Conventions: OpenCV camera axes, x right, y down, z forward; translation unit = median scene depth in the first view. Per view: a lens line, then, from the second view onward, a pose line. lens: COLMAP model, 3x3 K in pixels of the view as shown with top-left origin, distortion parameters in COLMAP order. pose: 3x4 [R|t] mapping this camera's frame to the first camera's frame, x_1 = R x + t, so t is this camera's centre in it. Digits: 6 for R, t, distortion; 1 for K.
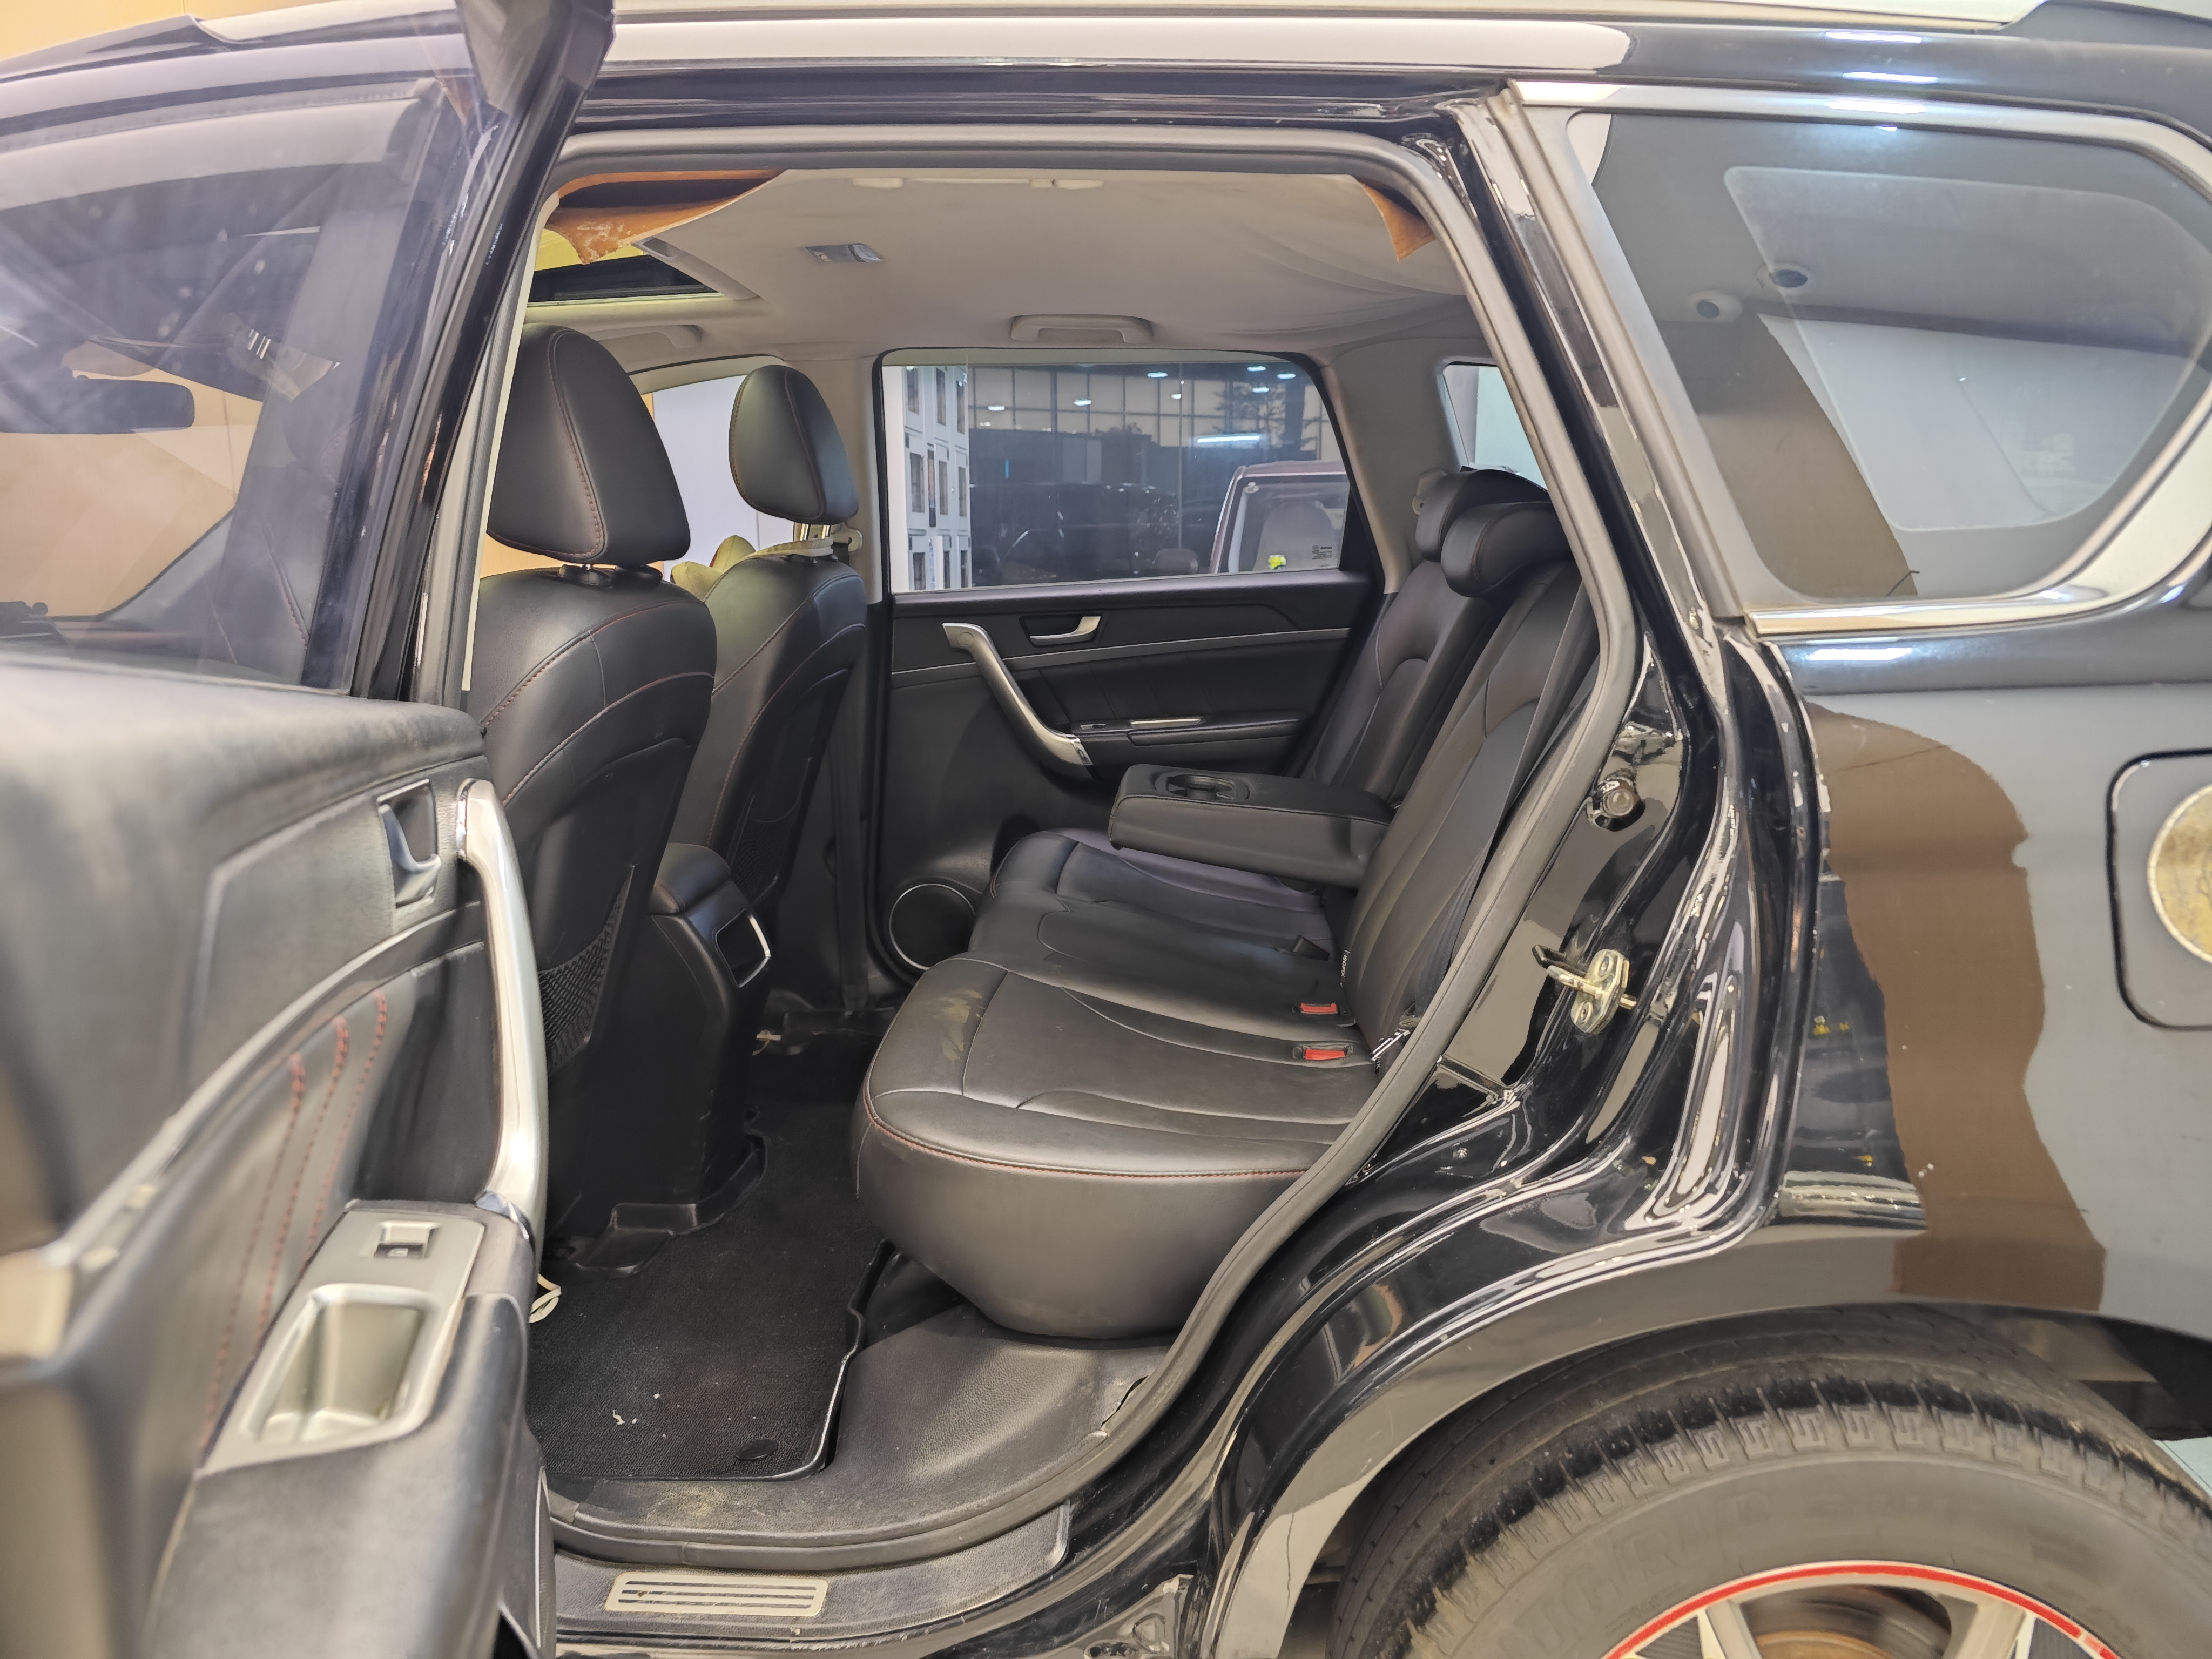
lens RADIAL K [[1505.3, 0, 1104.3], [0, 1505.3, 827.0], [0, 0, 1]] dist [0.033083, -0.027605]
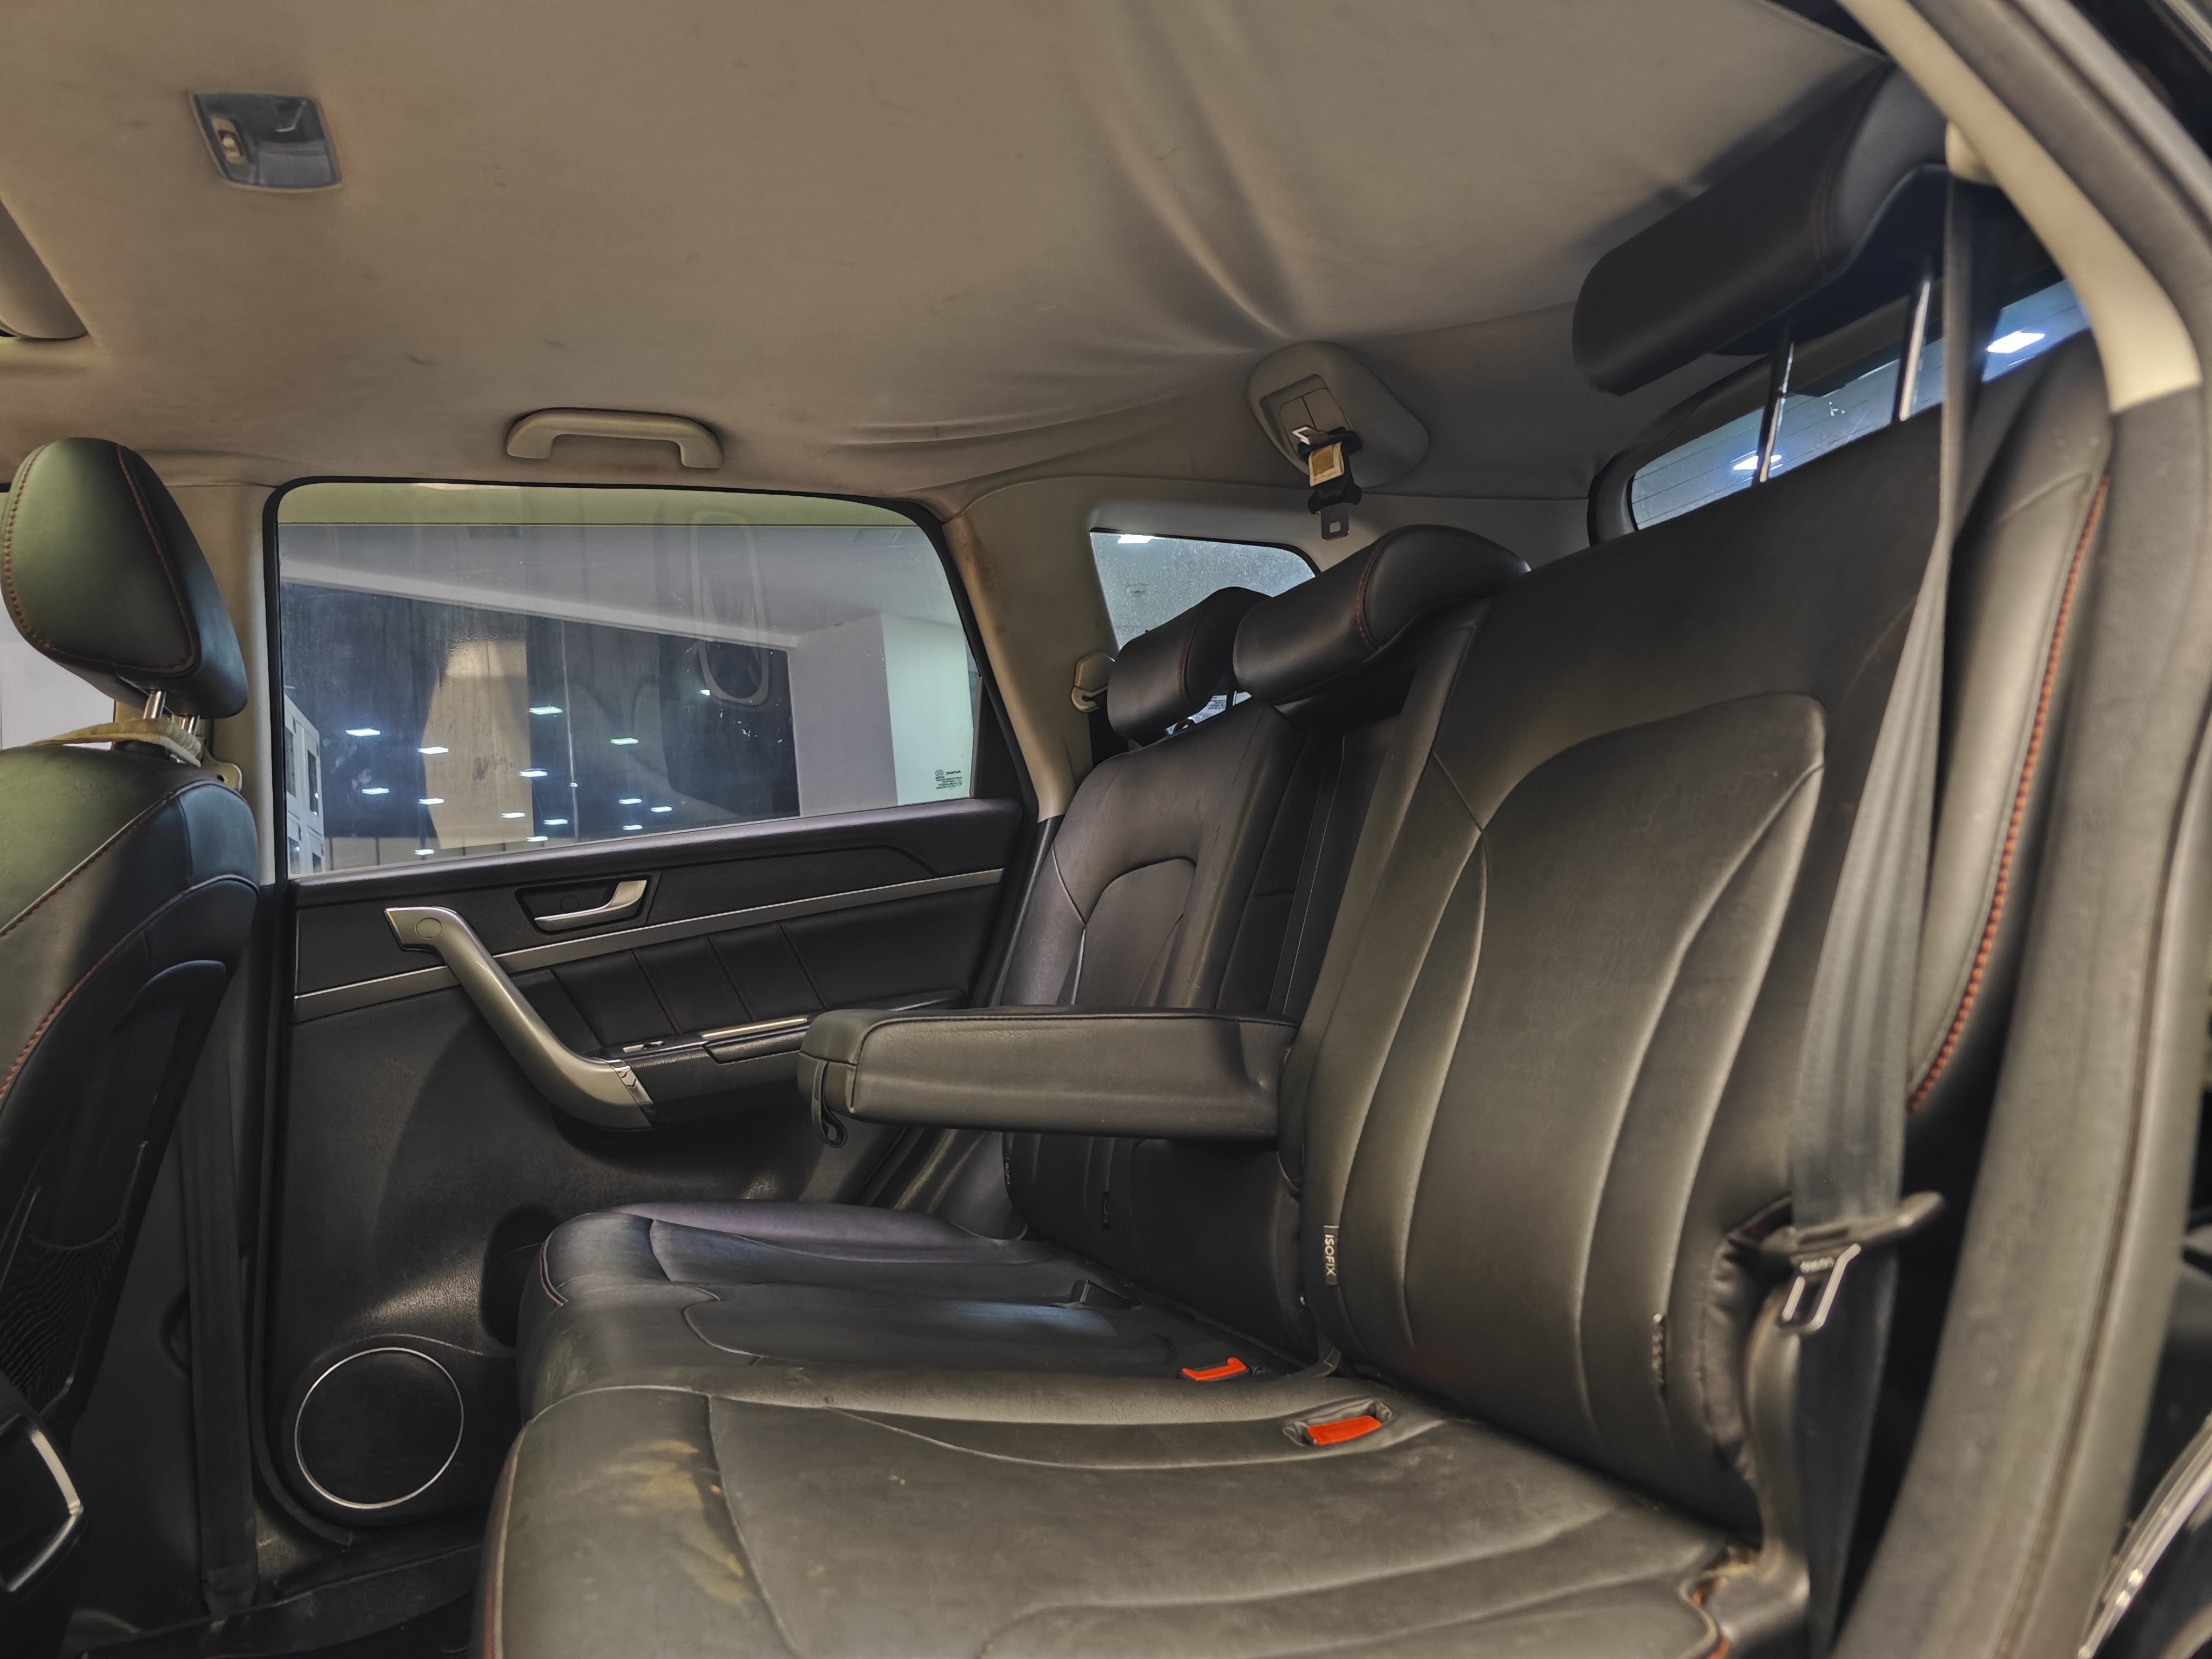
lens RADIAL K [[1505.3, 0, 1107.0], [0, 1505.3, 813.3], [0, 0, 1]] dist [0.033083, -0.027605]
pose [[0.910878, -0.047462, 0.409936, -0.090570], [0.168516, 0.949547, -0.264505, 0.046003], [-0.376700, 0.310013, 0.872920, 0.318378]]
